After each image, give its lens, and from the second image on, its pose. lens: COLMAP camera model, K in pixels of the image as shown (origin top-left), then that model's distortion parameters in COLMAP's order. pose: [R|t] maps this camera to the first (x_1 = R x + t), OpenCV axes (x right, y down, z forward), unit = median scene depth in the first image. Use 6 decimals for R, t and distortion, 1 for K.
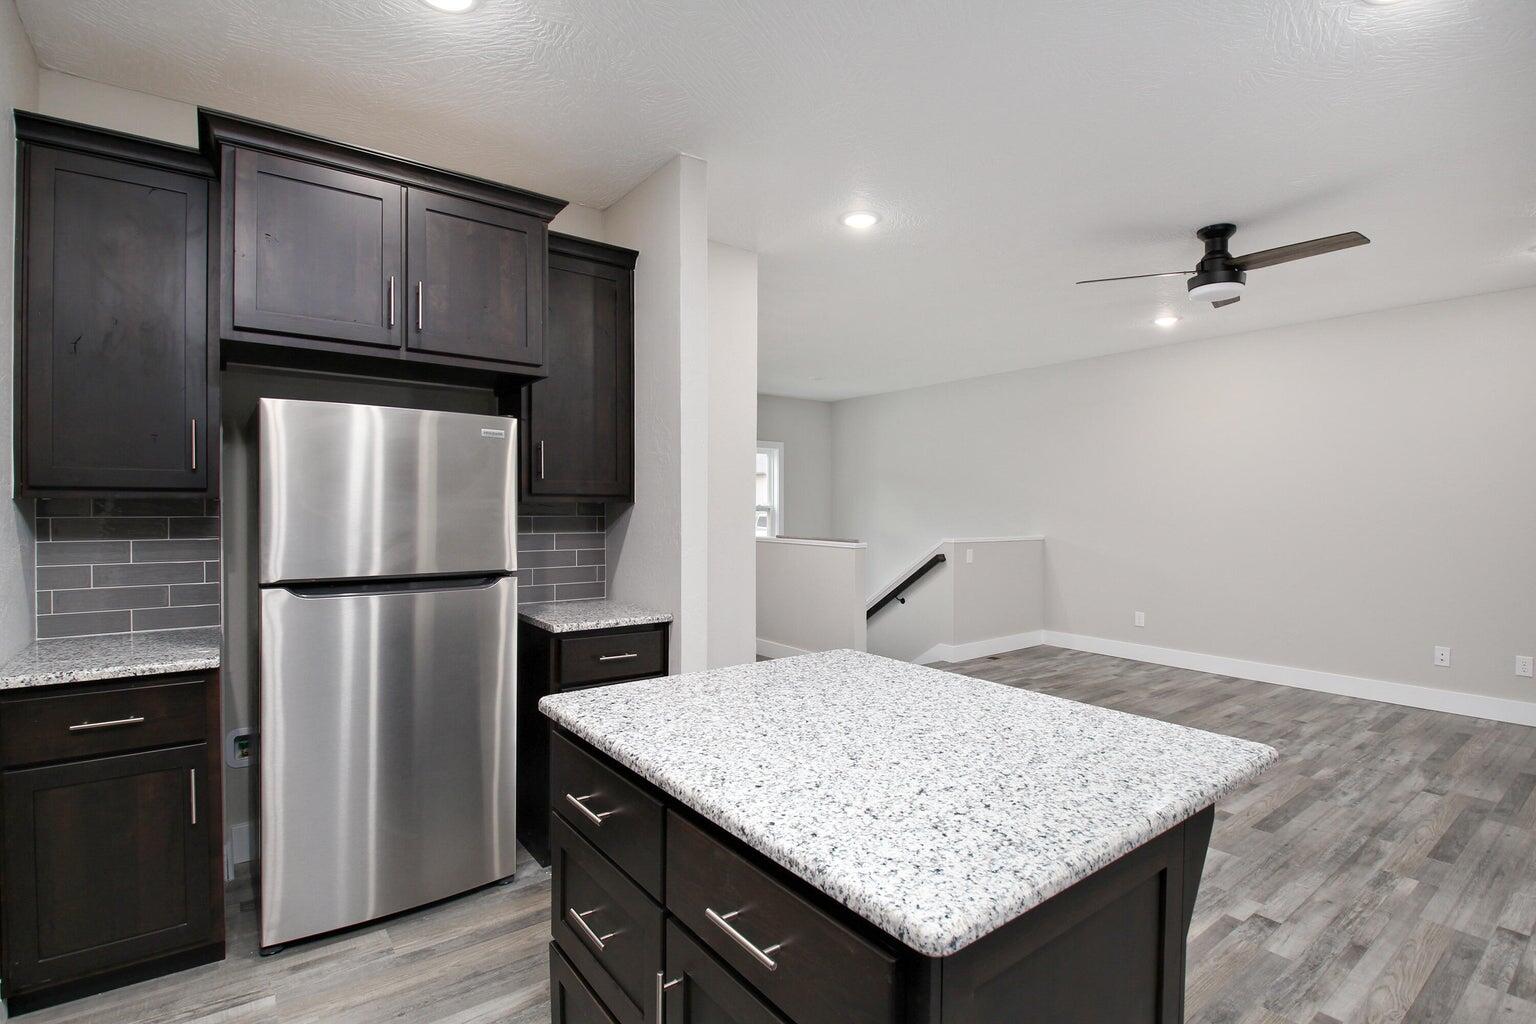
lens RADIAL K [[738.7, 0, 768.0], [0, 738.7, 512.0], [0, 0, 1]] dist [0.000735, -0.010134]
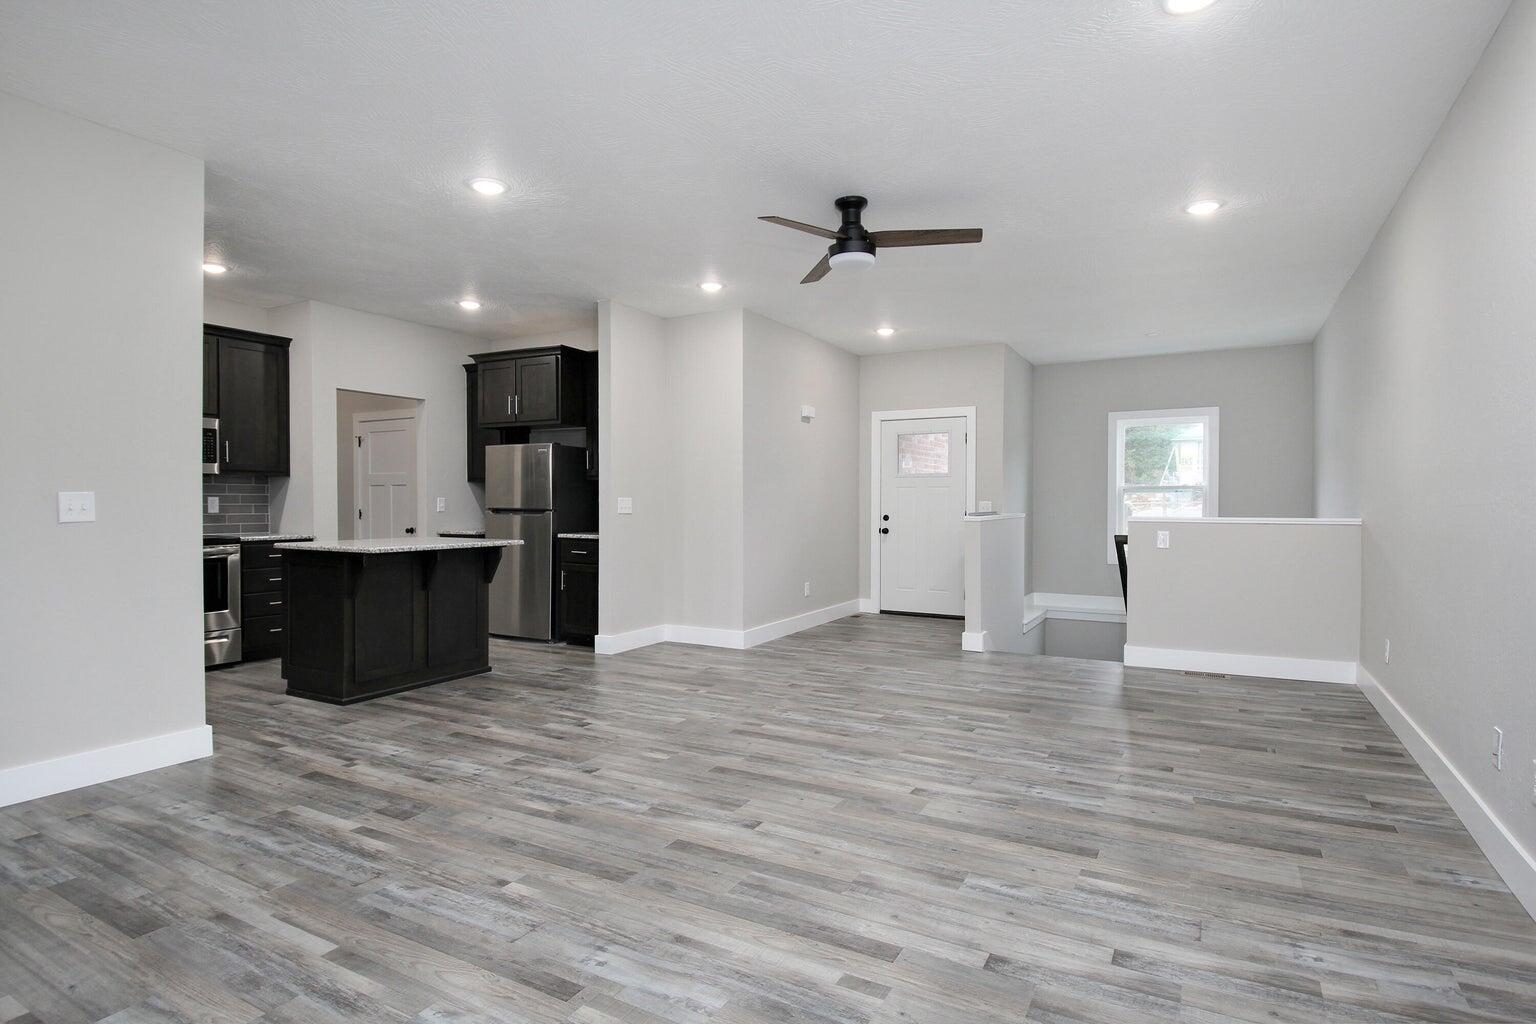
lens RADIAL K [[796.4, 0, 768.0], [0, 796.4, 512.0], [0, 0, 1]] dist [0.055749, -0.050938]
pose [[0.388459, 0.008756, -0.921424, 1.937309], [-0.003945, 0.999961, 0.007839, 0.056623], [0.921457, 0.000590, 0.388479, 0.540308]]
